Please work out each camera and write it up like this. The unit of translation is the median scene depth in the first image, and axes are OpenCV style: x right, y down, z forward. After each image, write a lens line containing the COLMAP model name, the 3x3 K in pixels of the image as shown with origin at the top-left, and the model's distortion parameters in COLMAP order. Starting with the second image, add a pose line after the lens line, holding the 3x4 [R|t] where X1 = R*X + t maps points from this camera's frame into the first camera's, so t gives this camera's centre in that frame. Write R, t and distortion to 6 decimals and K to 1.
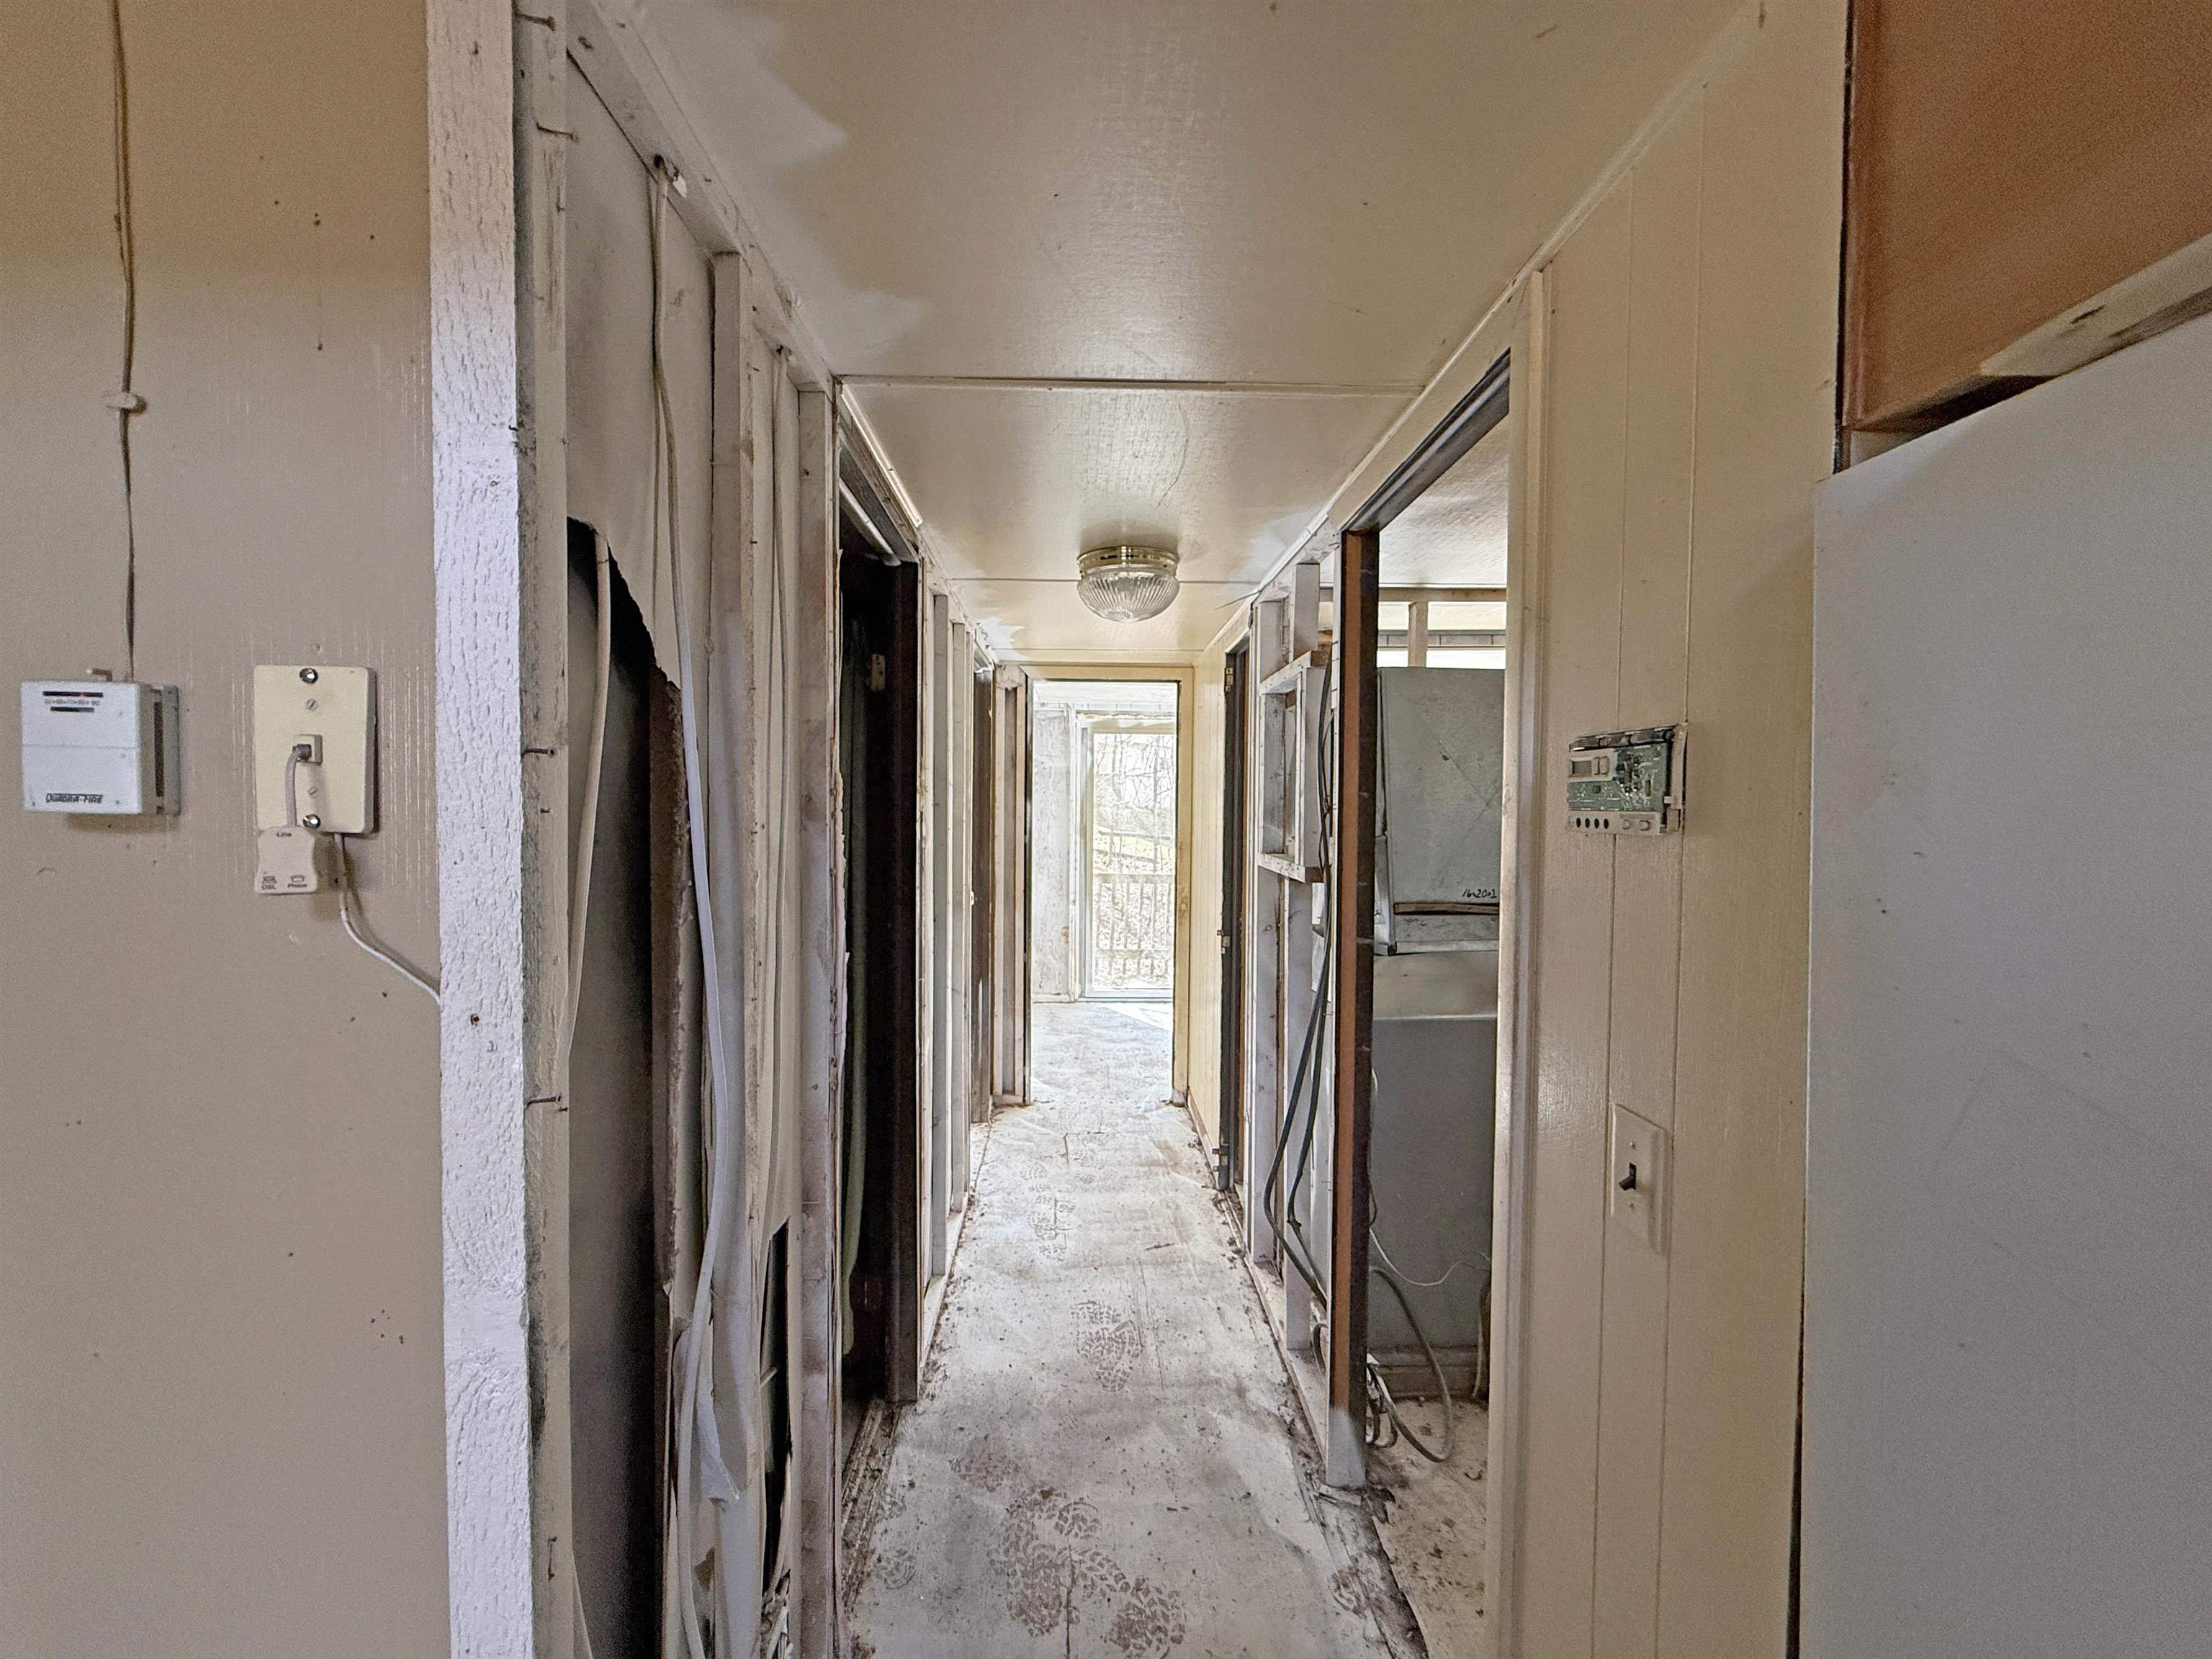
lens RADIAL K [[881.7, 0, 1098.8], [0, 881.7, 829.1], [0, 0, 1]] dist [-0.000778, 0.000083]
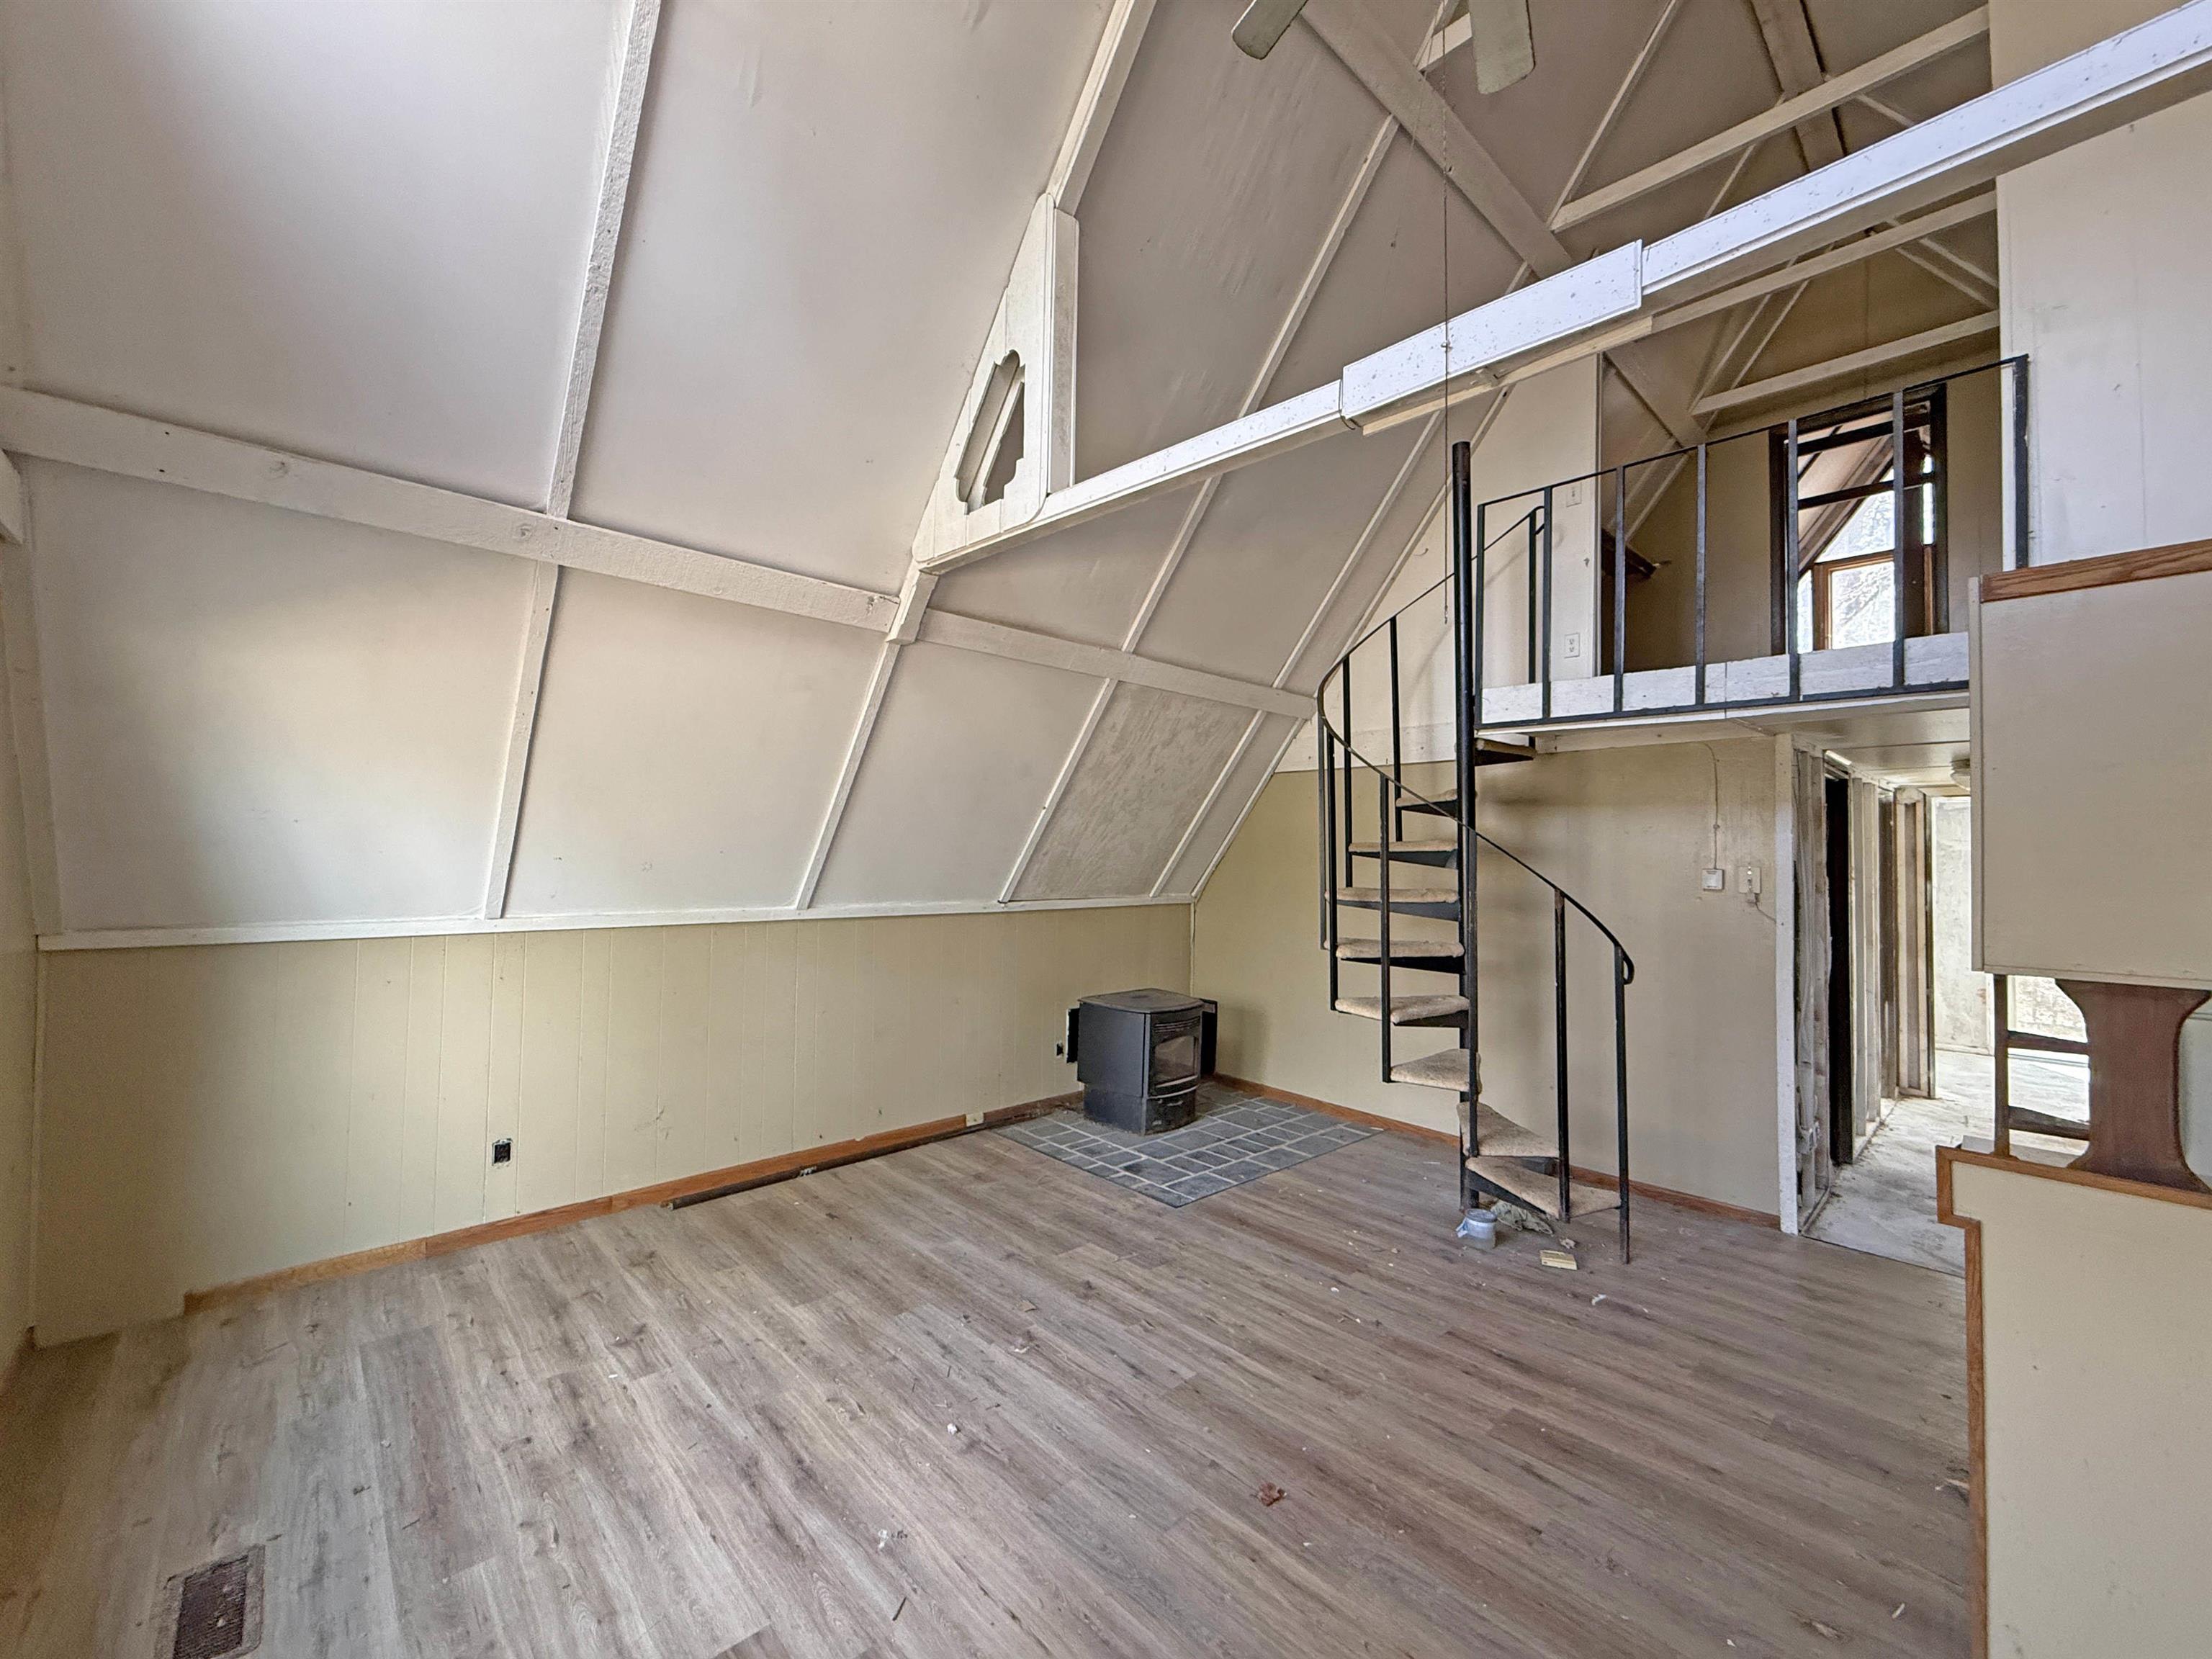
lens RADIAL K [[881.7, 0, 1098.8], [0, 881.7, 829.1], [0, 0, 1]] dist [-0.000778, 0.000083]
pose [[0.656735, -0.021173, -0.753824, 0.141265], [-0.031345, 0.997976, -0.055338, 0.006498], [0.753470, 0.059971, 0.654742, -1.167683]]
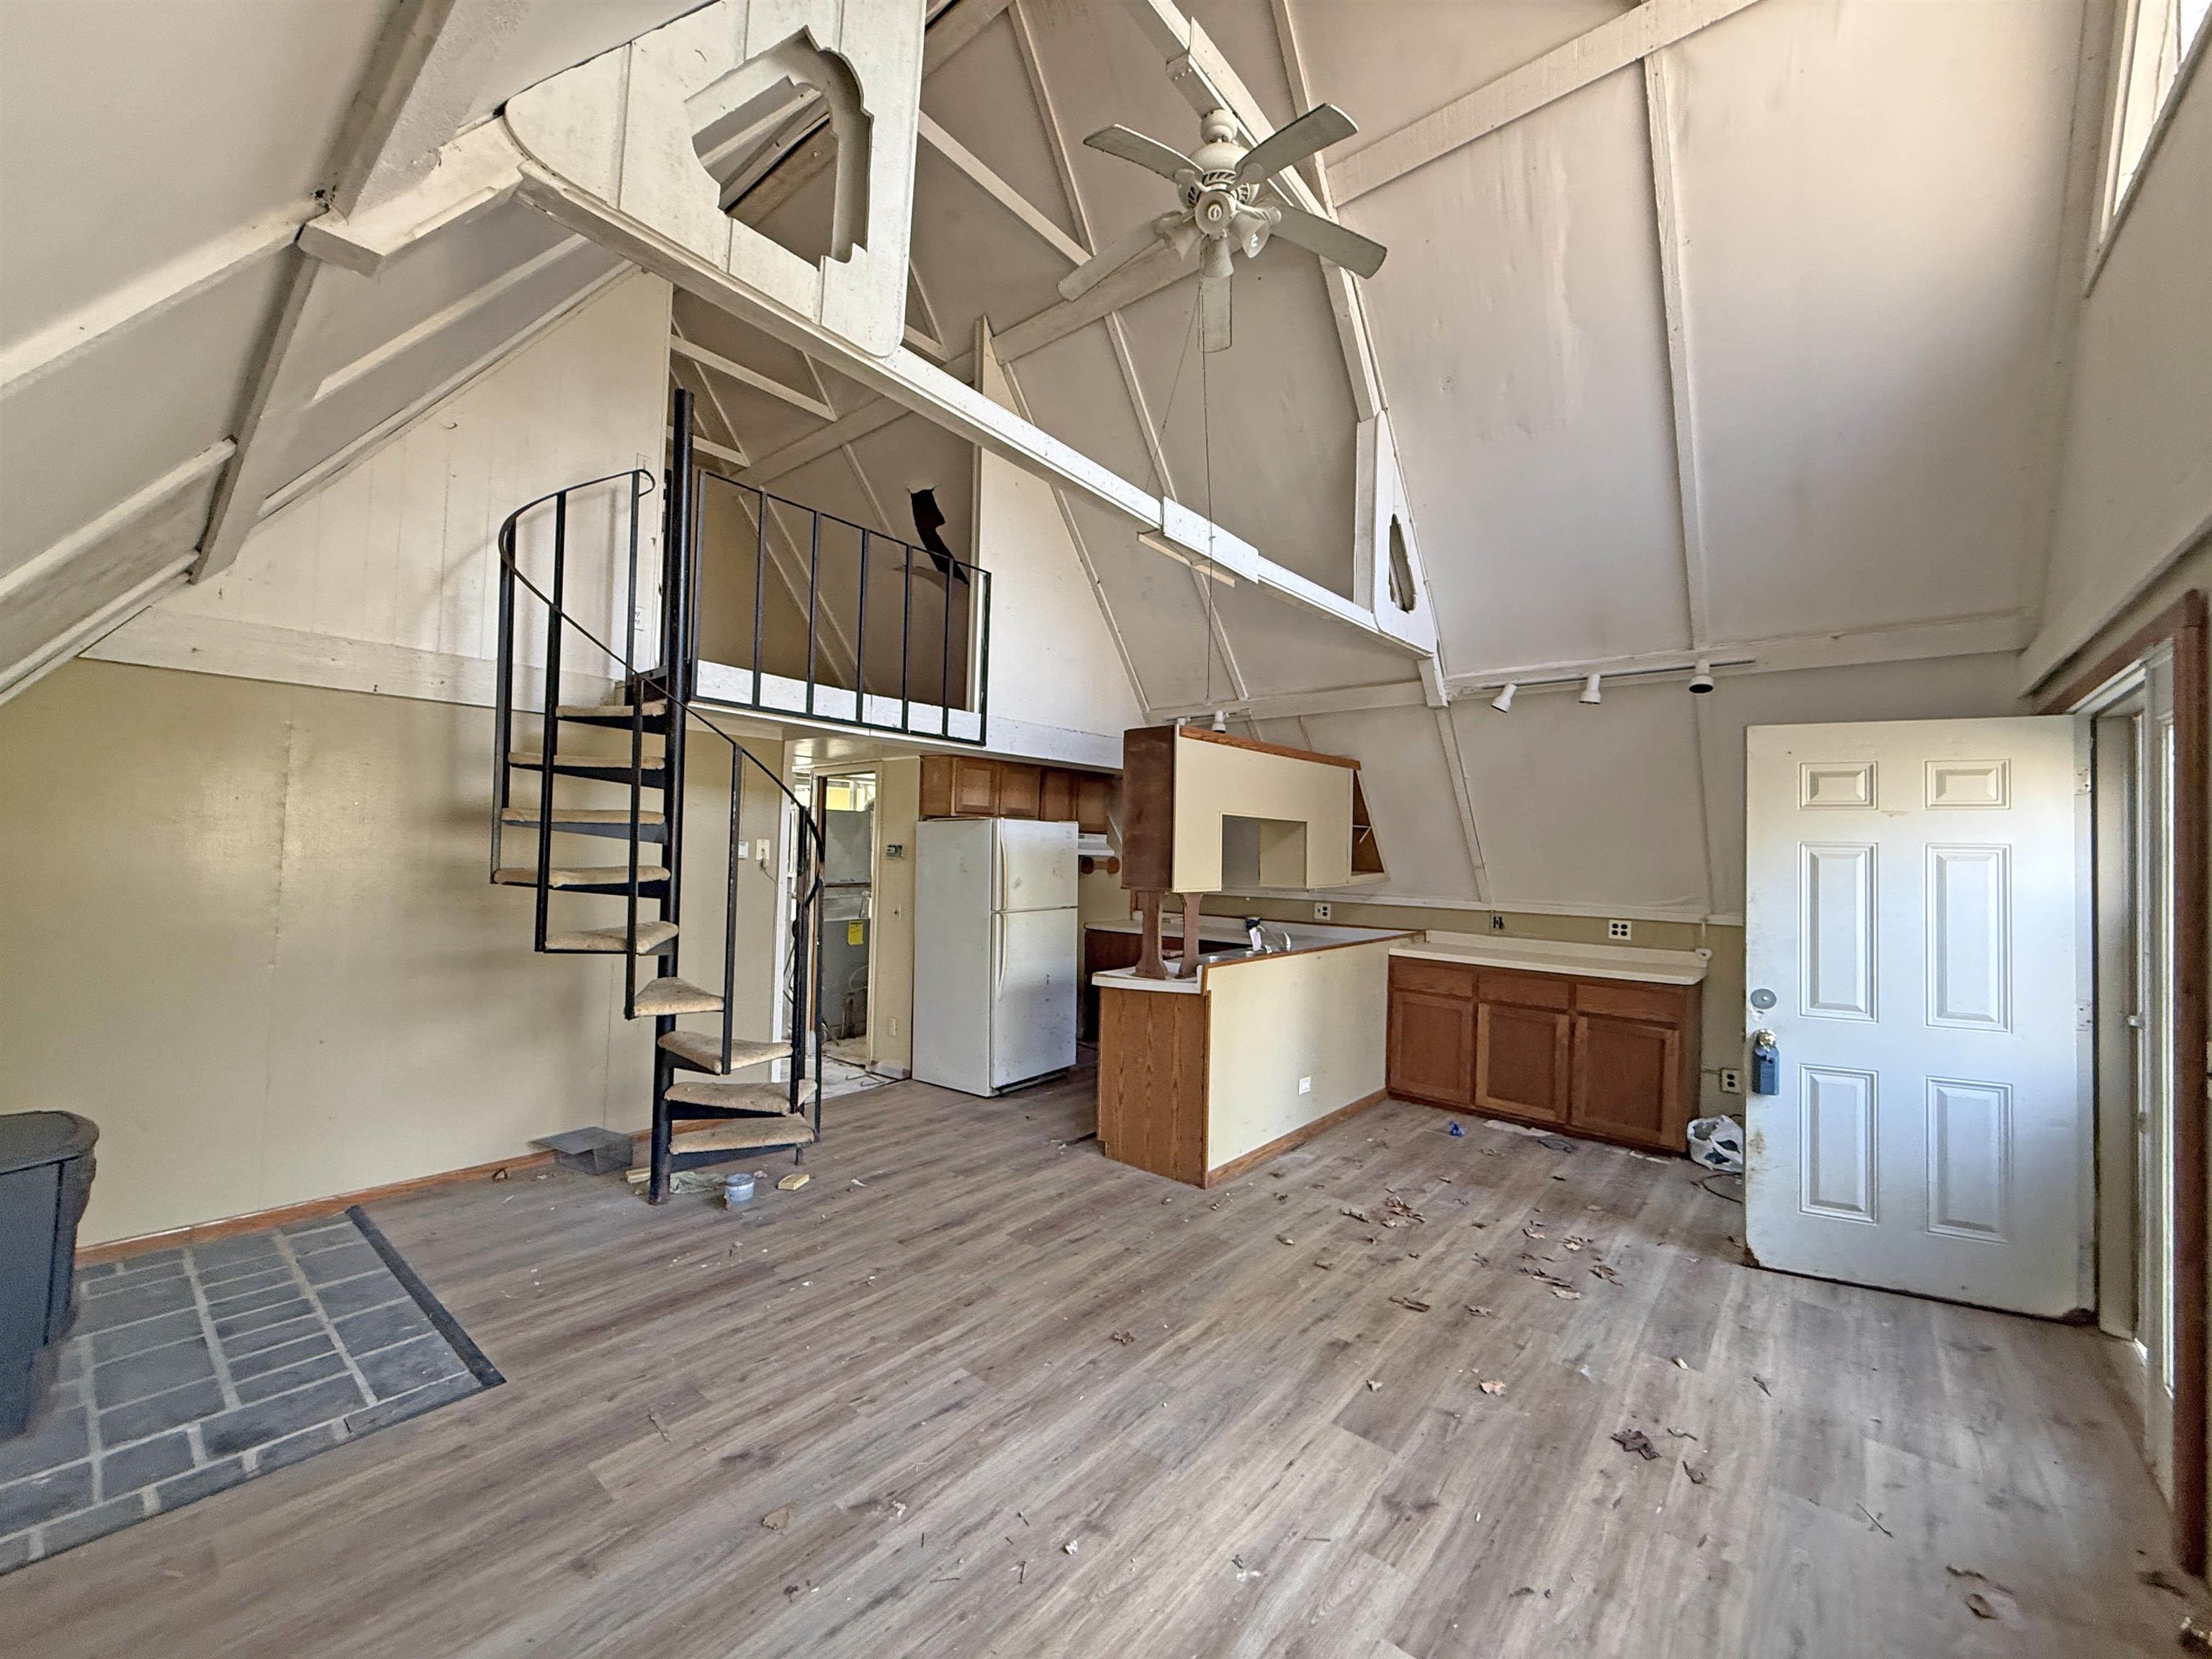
lens RADIAL K [[881.7, 0, 1098.8], [0, 881.7, 829.1], [0, 0, 1]] dist [-0.000778, 0.000083]
pose [[0.667716, 0.025724, 0.743971, -0.848955], [0.001341, 0.999360, -0.035758, 0.001309], [-0.744414, 0.024874, 0.667254, -1.174653]]
